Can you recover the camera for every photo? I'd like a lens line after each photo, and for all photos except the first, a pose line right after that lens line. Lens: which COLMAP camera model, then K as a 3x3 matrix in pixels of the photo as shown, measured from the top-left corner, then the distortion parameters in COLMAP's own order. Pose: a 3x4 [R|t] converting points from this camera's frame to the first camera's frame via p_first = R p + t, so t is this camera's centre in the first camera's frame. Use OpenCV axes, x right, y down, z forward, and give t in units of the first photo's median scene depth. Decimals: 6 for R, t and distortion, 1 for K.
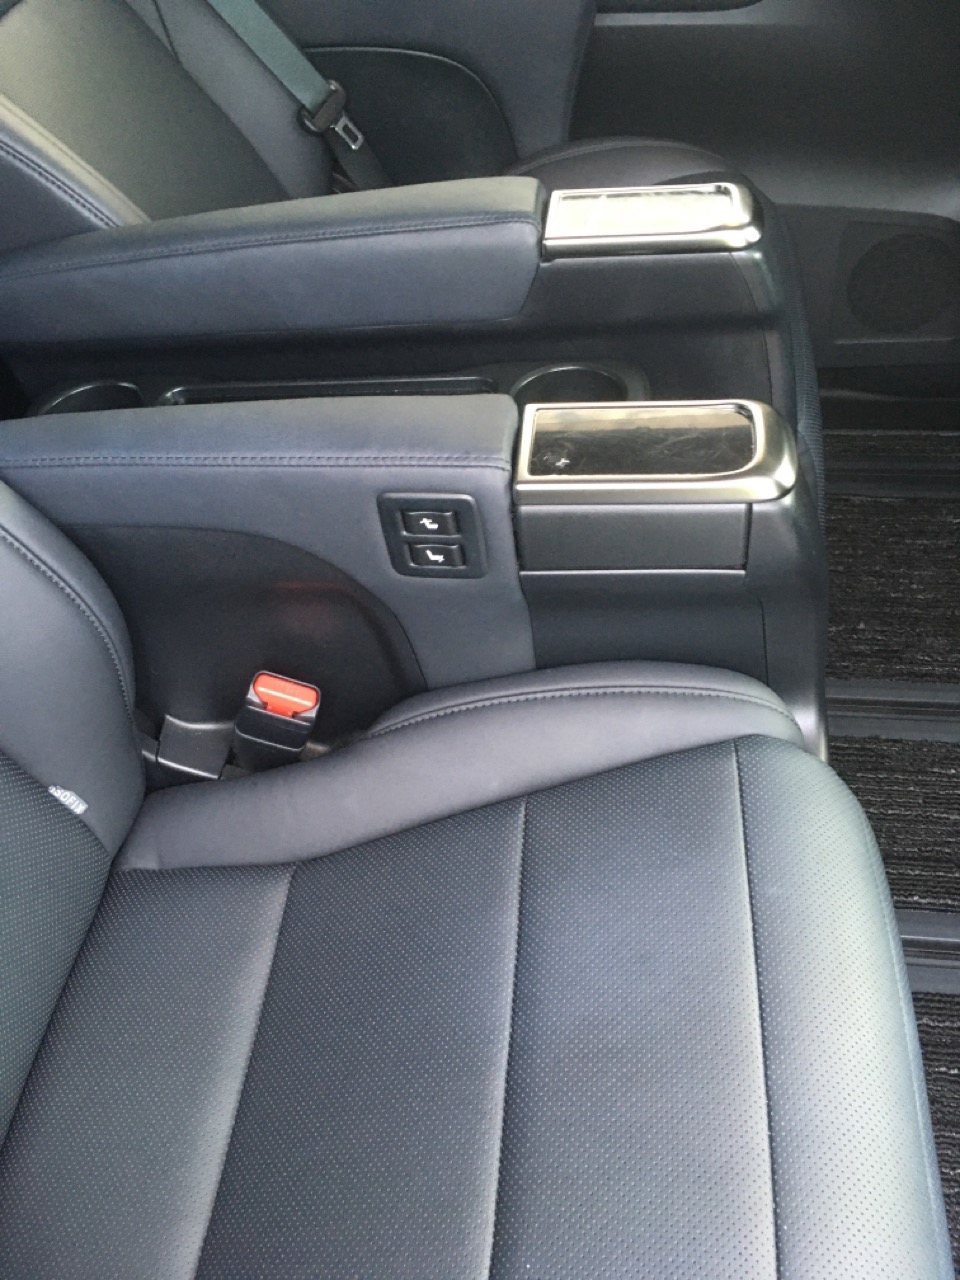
lens RADIAL K [[1118.6, 0, 480.0], [0, 1118.6, 640.0], [0, 0, 1]] dist [0.044530, 0.003787]
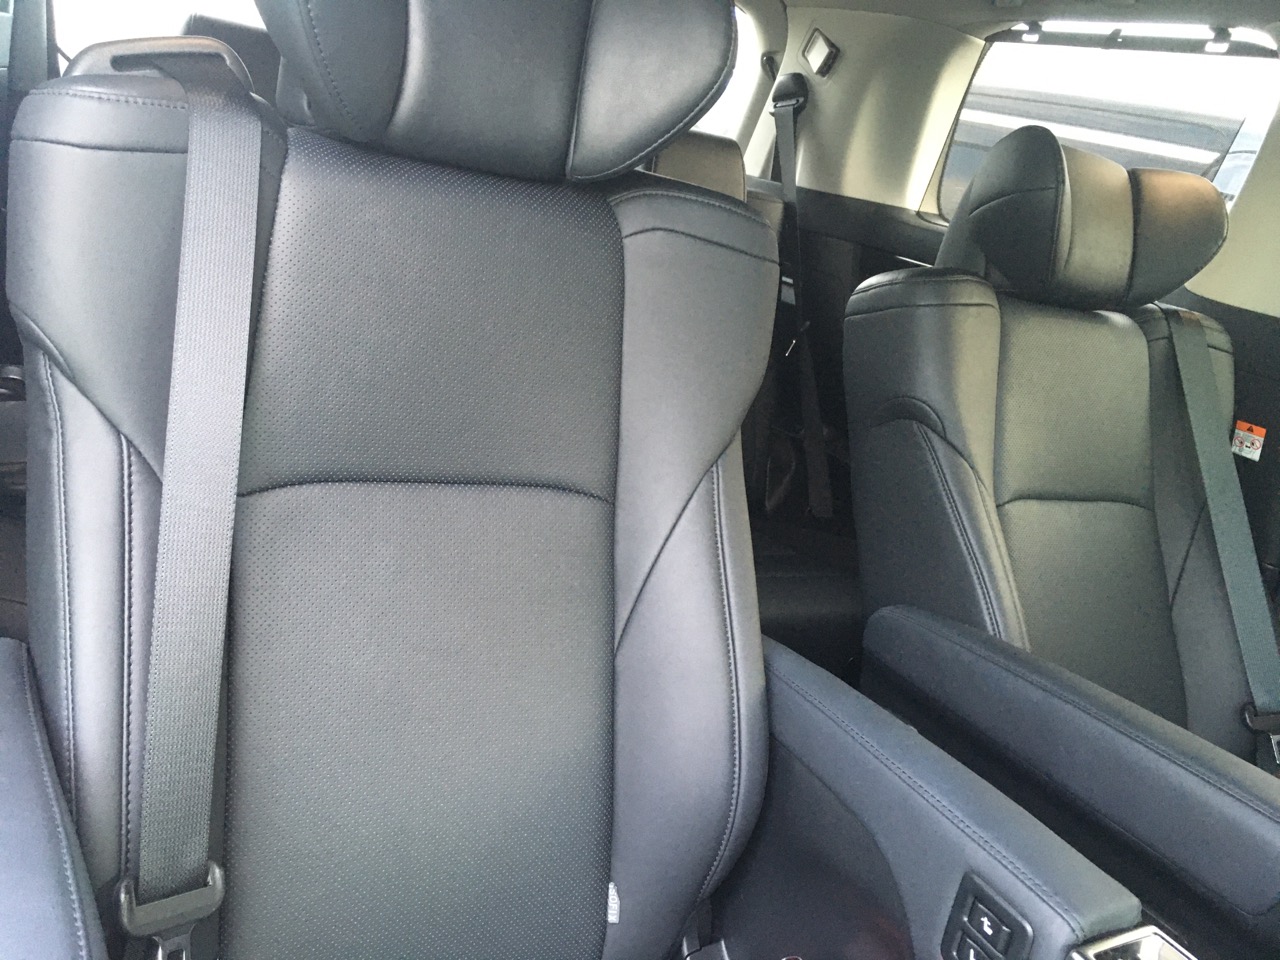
lens RADIAL K [[1118.6, 0, 640.0], [0, 1118.6, 480.0], [0, 0, 1]] dist [0.044530, 0.003787]
pose [[0.554693, 0.449806, -0.699993, 0.297959], [-0.760286, 0.615803, -0.206764, 0.095679], [0.338054, 0.646886, 0.683563, -0.096527]]
